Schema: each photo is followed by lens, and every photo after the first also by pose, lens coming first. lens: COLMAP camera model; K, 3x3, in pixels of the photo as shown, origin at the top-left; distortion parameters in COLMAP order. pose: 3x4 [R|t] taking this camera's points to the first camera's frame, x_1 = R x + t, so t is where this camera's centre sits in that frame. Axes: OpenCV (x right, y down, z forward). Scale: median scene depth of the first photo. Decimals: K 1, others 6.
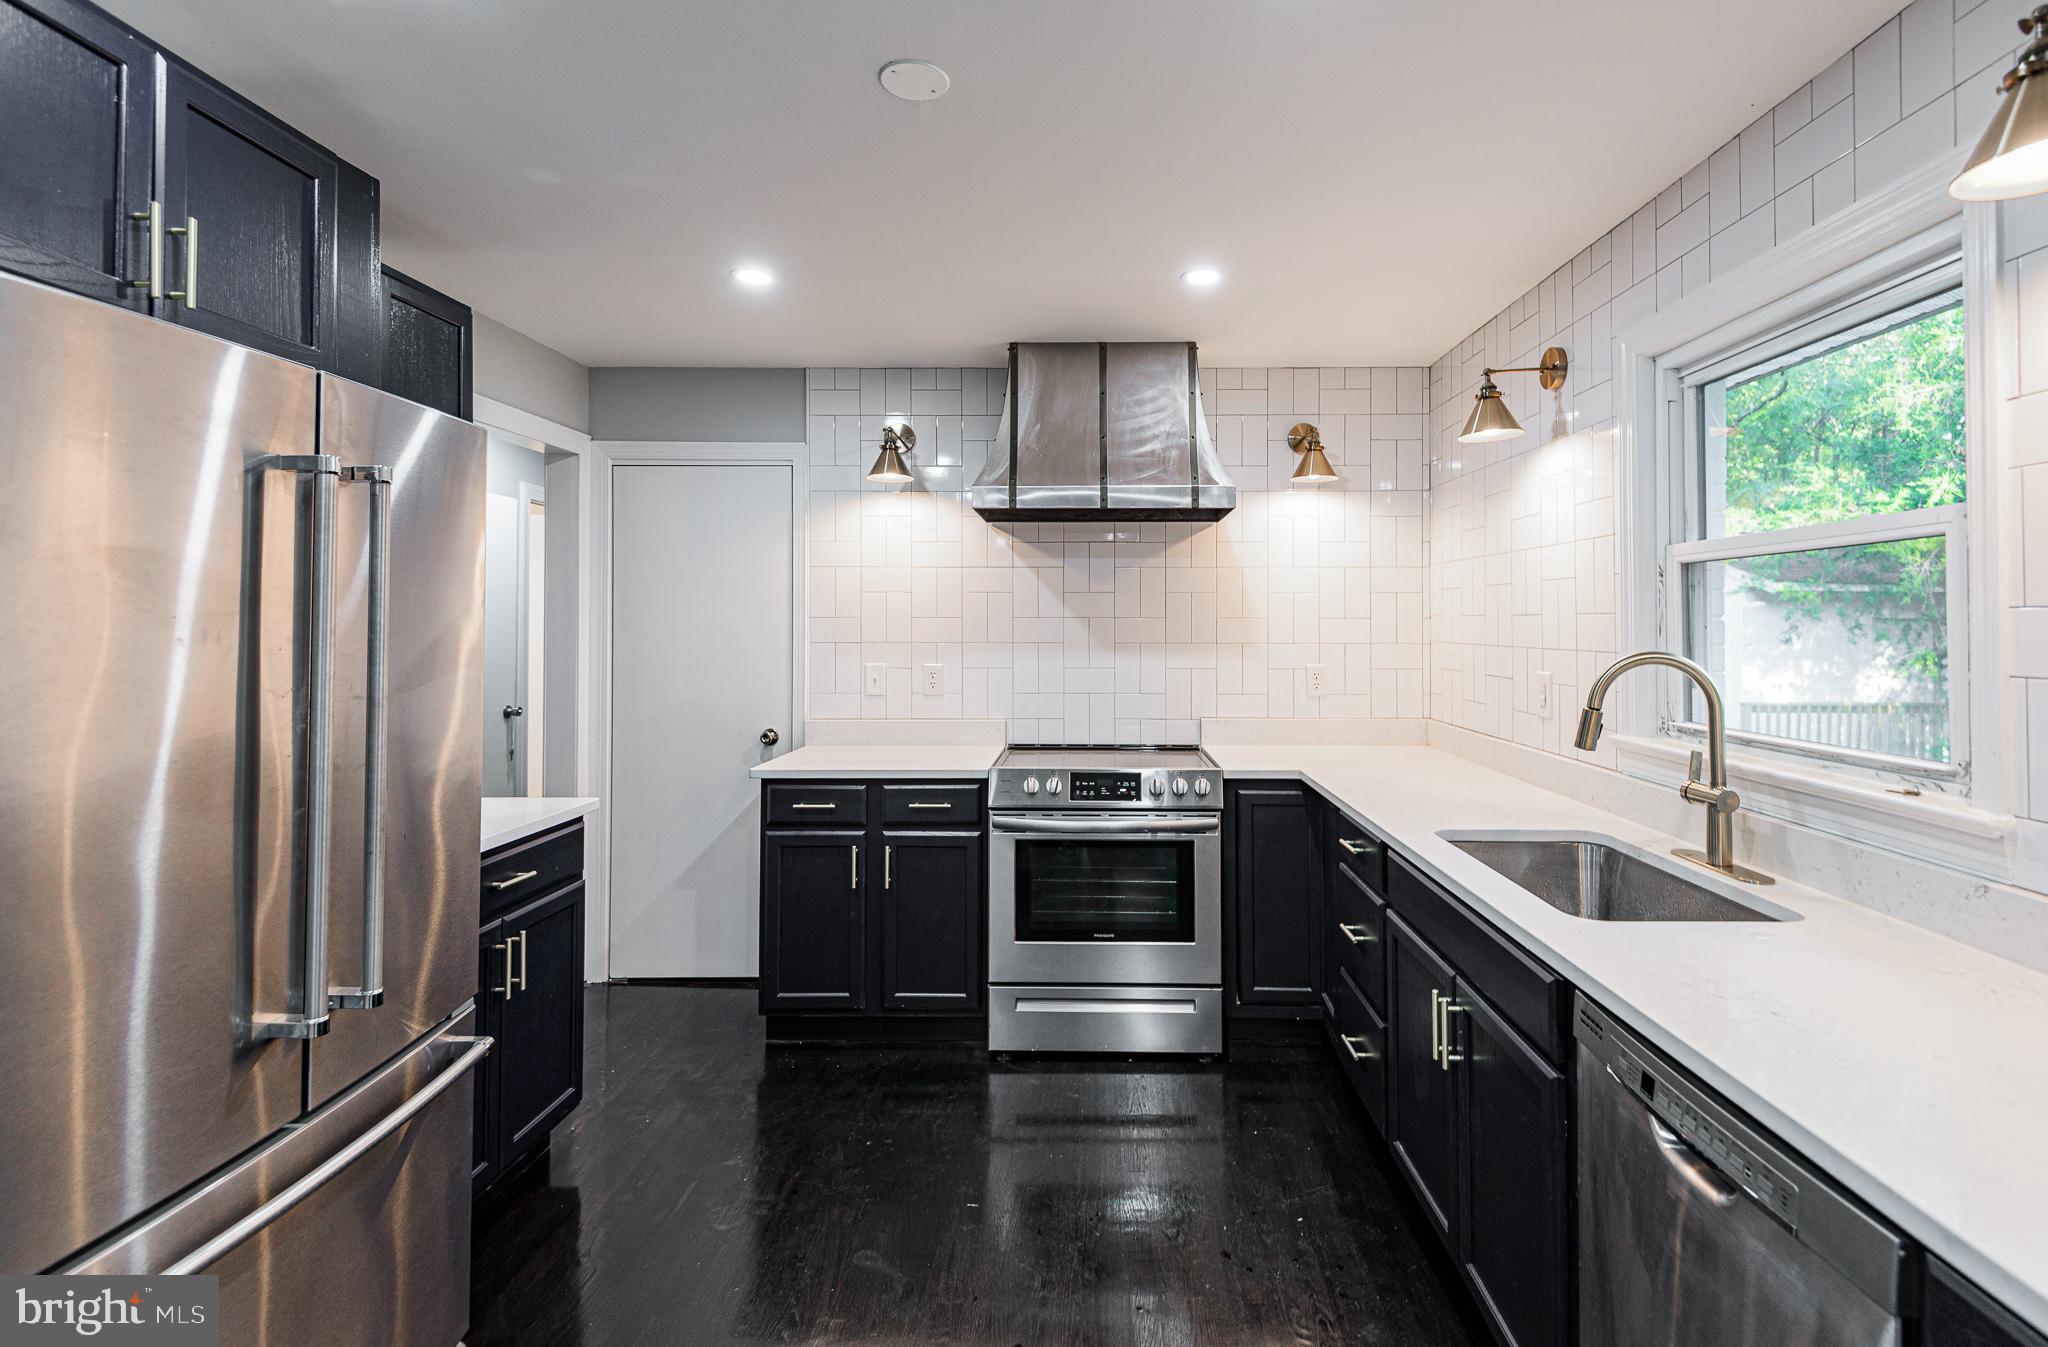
lens RADIAL K [[951.7, 0, 1106.5], [0, 951.7, 609.8], [0, 0, 1]] dist [0.010504, -0.001026]
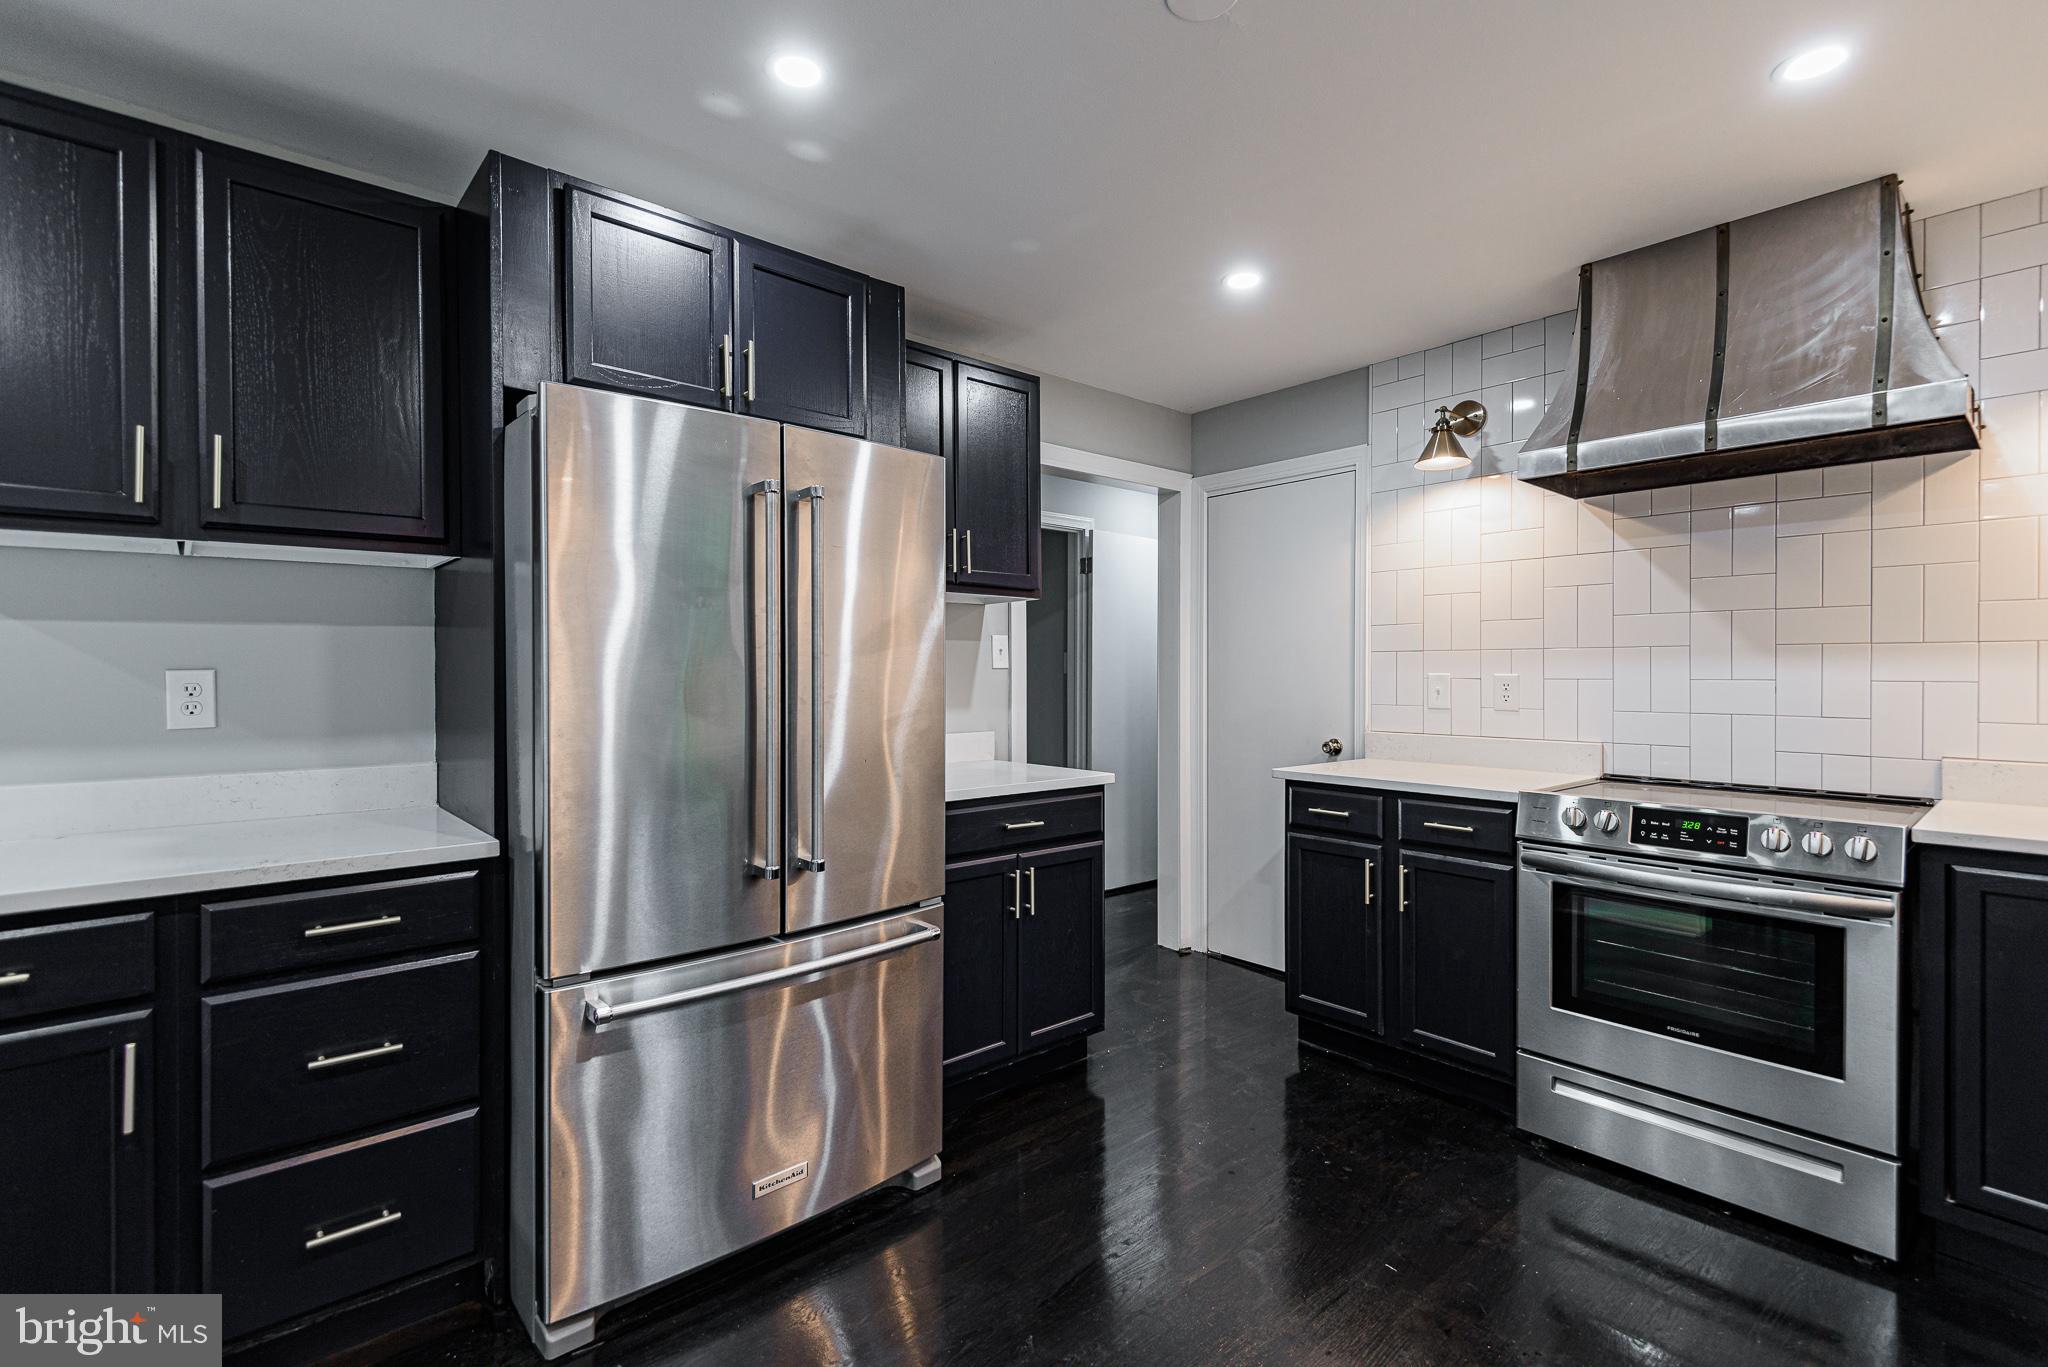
lens RADIAL K [[917.7, 0, 1018.1], [0, 917.7, 680.0], [0, 0, 1]] dist [-0.018304, -0.002810]
pose [[0.642163, 0.003918, -0.766558, 0.197340], [0.014529, 0.999745, 0.017282, 0.050209], [0.766431, -0.022235, 0.641942, 0.161287]]
